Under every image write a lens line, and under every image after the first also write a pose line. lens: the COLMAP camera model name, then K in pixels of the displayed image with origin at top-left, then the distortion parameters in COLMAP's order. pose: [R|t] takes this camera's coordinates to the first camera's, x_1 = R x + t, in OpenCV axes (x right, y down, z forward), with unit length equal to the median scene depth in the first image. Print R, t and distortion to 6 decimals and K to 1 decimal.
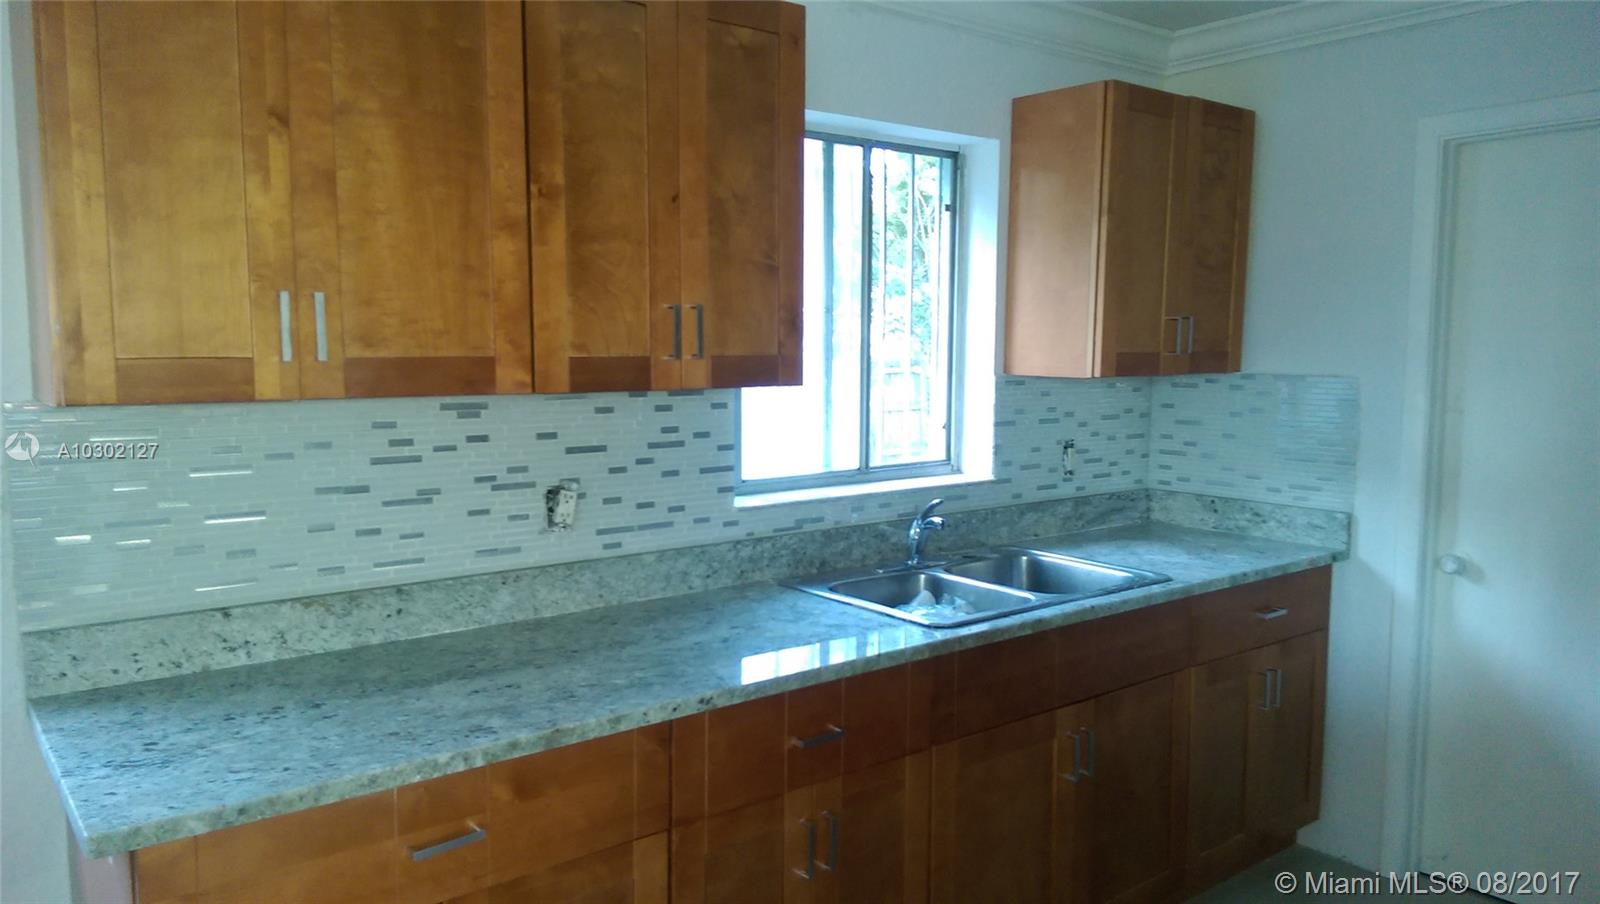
lens RADIAL K [[1123.0, 0, 807.4], [0, 1123.0, 451.6], [0, 0, 1]] dist [0.080068, -0.111328]
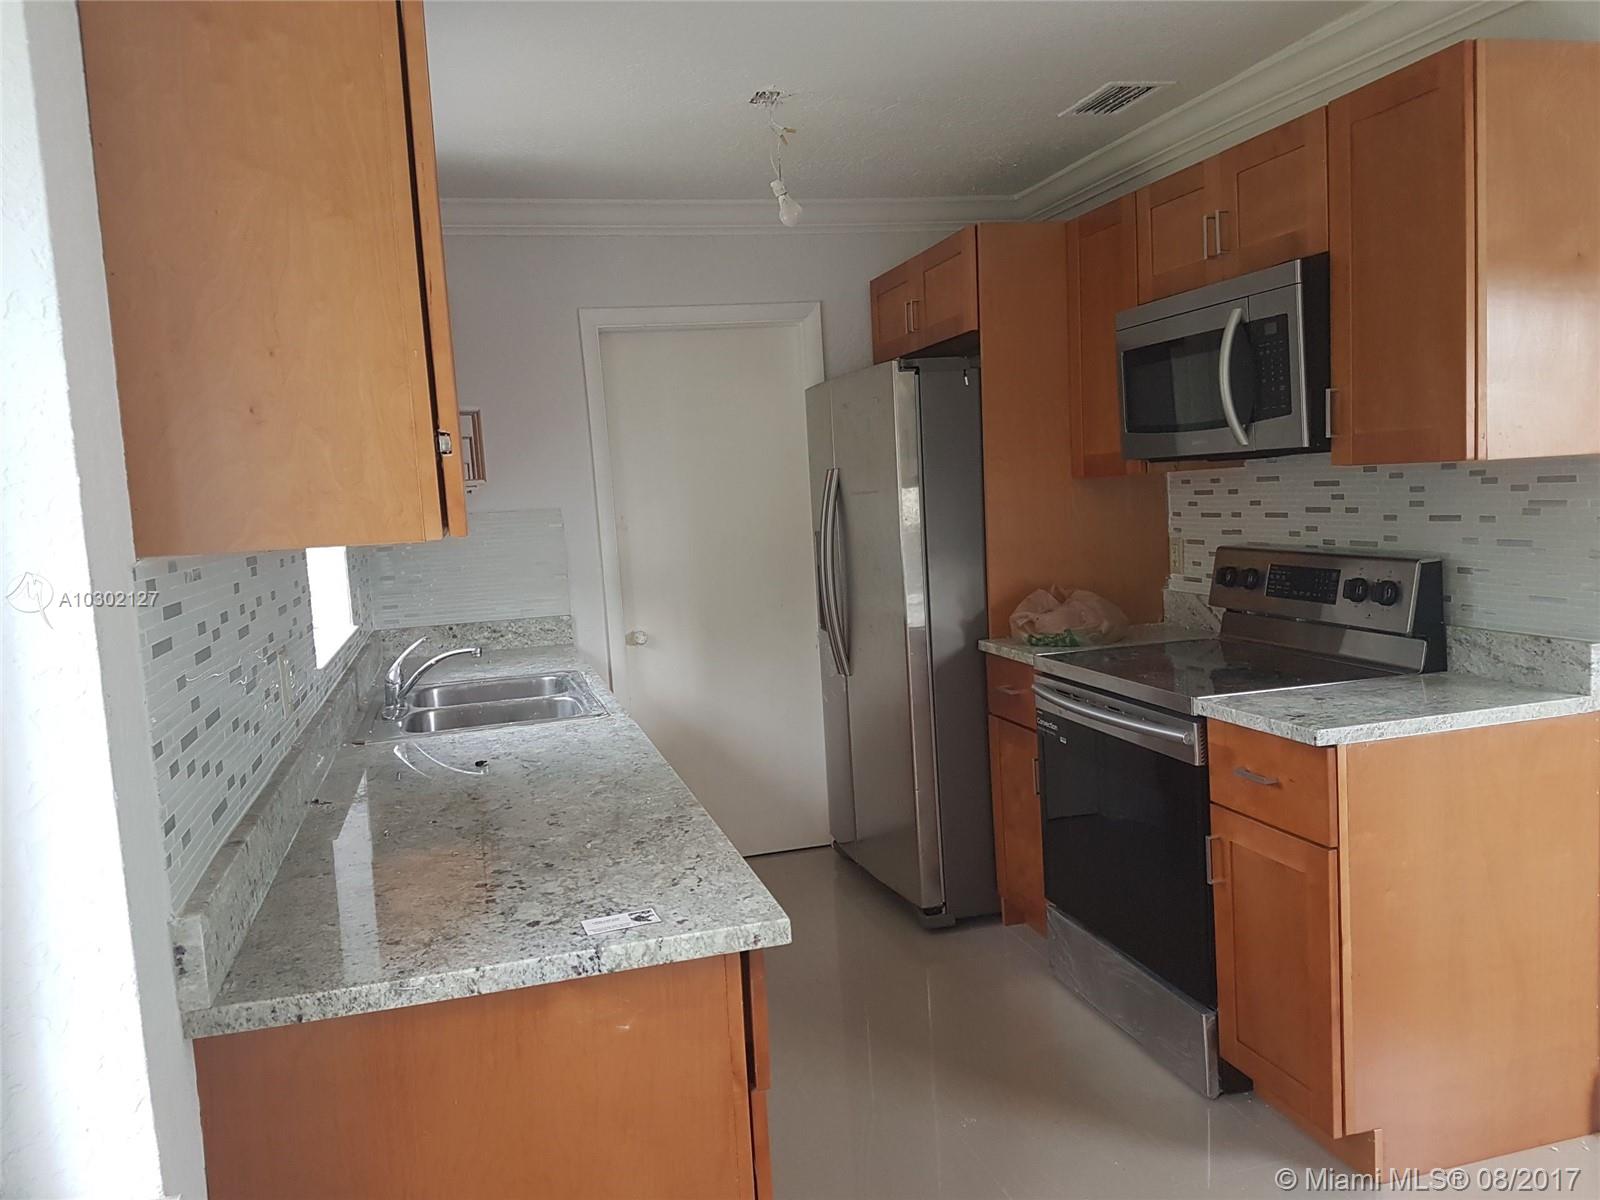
lens RADIAL K [[1210.1, 0, 790.2], [0, 1210.1, 597.5], [0, 0, 1]] dist [0.239657, -0.454785]
pose [[0.405840, -0.112102, 0.907043, -0.888706], [0.147619, 0.987458, 0.055991, -0.006966], [-0.901944, 0.111173, 0.417299, 0.274912]]
